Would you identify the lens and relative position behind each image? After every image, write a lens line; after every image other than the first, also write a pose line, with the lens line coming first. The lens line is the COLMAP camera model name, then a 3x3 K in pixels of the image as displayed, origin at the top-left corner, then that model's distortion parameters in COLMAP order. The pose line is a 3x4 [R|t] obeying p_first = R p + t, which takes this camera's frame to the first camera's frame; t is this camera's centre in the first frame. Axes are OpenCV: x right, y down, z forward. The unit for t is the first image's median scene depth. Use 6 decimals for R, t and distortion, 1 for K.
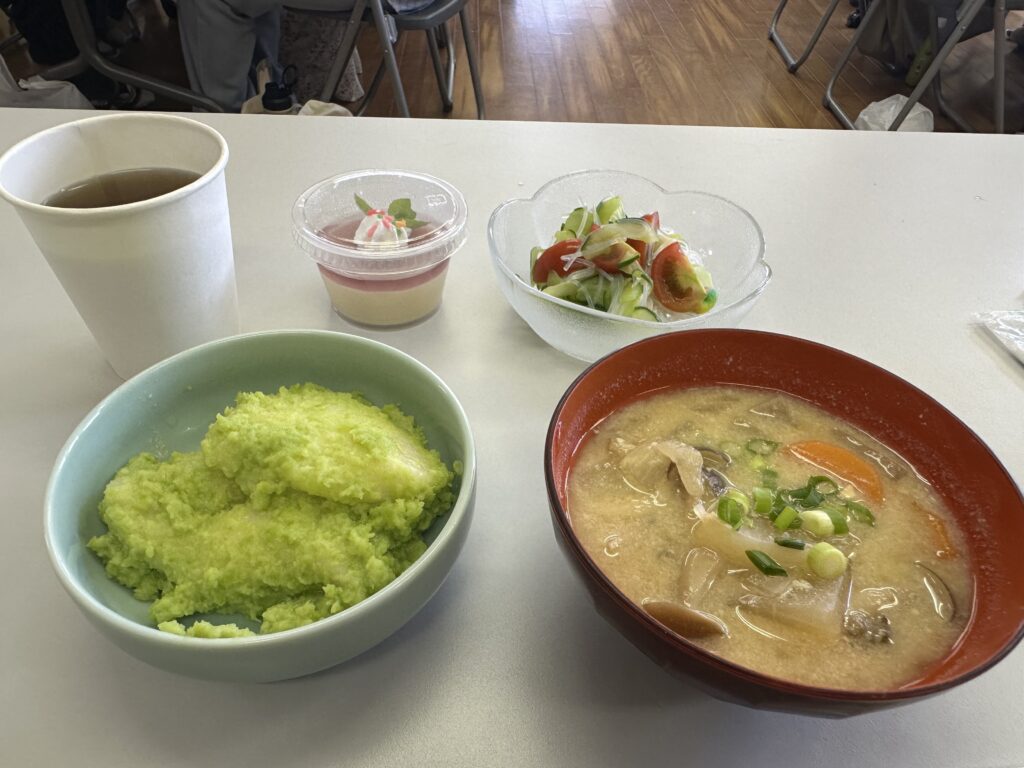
lens RADIAL K [[718.4, 0, 510.7], [0, 718.4, 384.3], [0, 0, 1]] dist [-0.011901, -0.003948]
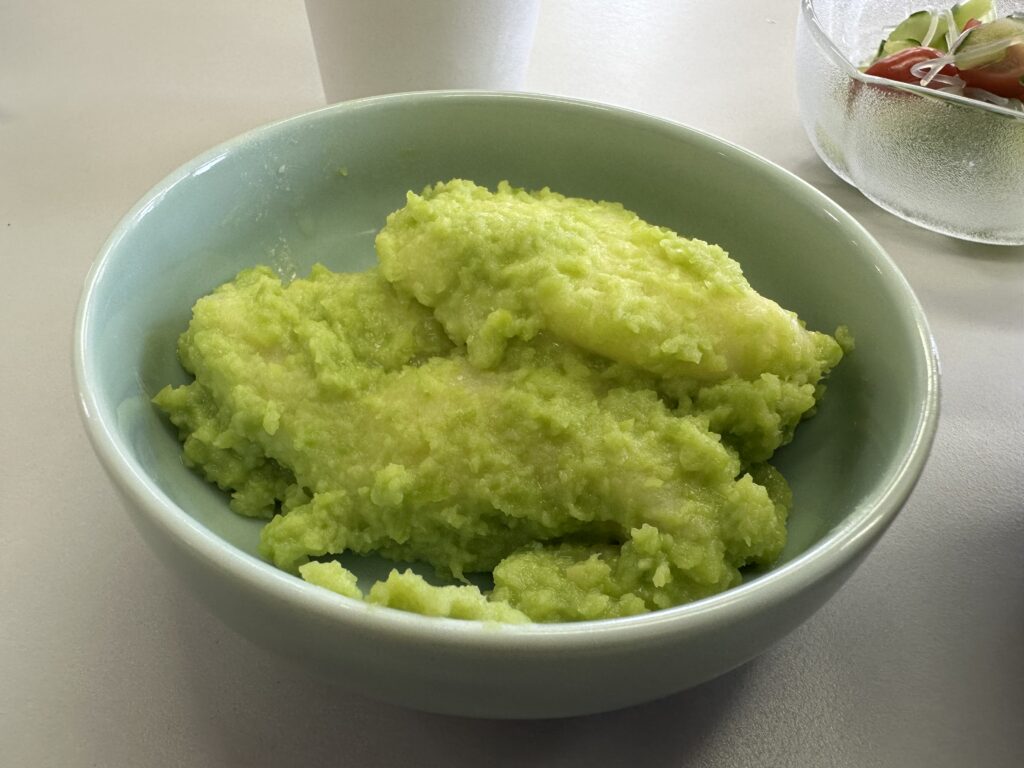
lens RADIAL K [[718.4, 0, 513.3], [0, 718.4, 383.8], [0, 0, 1]] dist [-0.011901, -0.003948]
pose [[0.991630, 0.105780, -0.074028, -0.292949], [-0.103879, 0.994164, 0.029091, 0.171073], [0.076673, -0.021157, 0.996832, 0.495566]]
